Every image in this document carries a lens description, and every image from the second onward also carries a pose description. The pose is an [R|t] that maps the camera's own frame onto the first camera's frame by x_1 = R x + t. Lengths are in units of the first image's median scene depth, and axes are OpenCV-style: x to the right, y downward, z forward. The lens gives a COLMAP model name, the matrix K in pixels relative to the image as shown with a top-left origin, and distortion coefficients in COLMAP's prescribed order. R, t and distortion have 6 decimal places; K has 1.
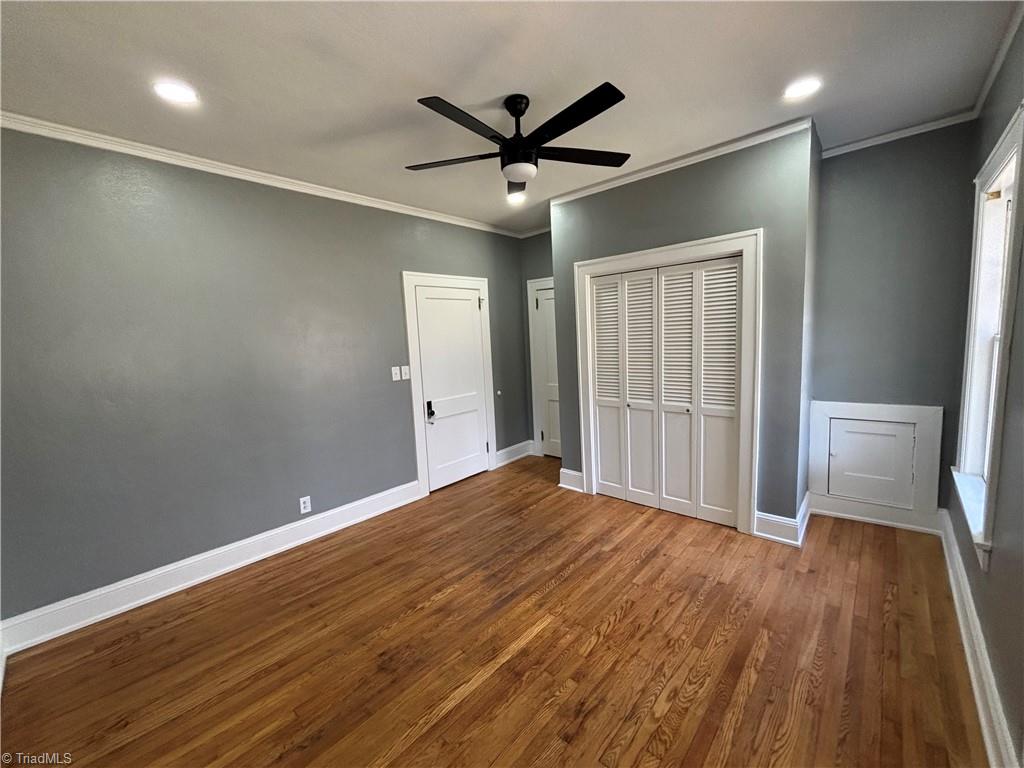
lens RADIAL K [[430.1, 0, 530.5], [0, 430.1, 384.5], [0, 0, 1]] dist [0.019952, 0.000079]
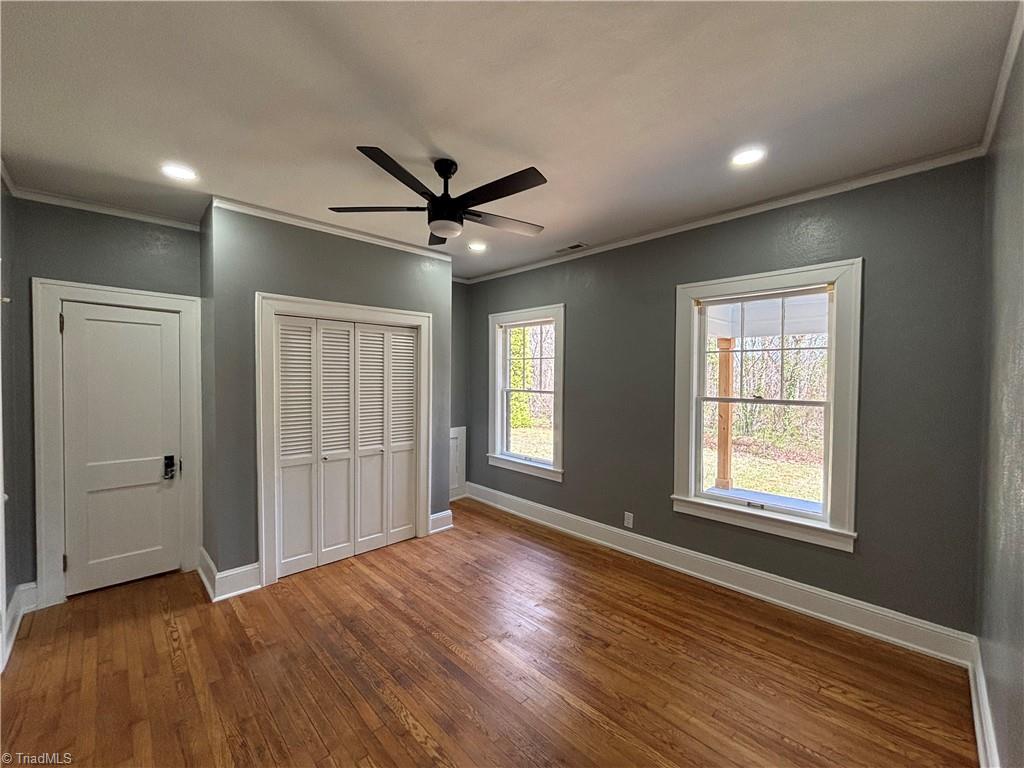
lens RADIAL K [[430.1, 0, 497.0], [0, 430.1, 387.4], [0, 0, 1]] dist [0.019952, 0.000079]
pose [[0.075919, 0.019307, 0.996927, -0.751261], [0.108155, 0.993754, -0.027482, -0.043253], [-0.991231, 0.109910, 0.073357, 0.595597]]
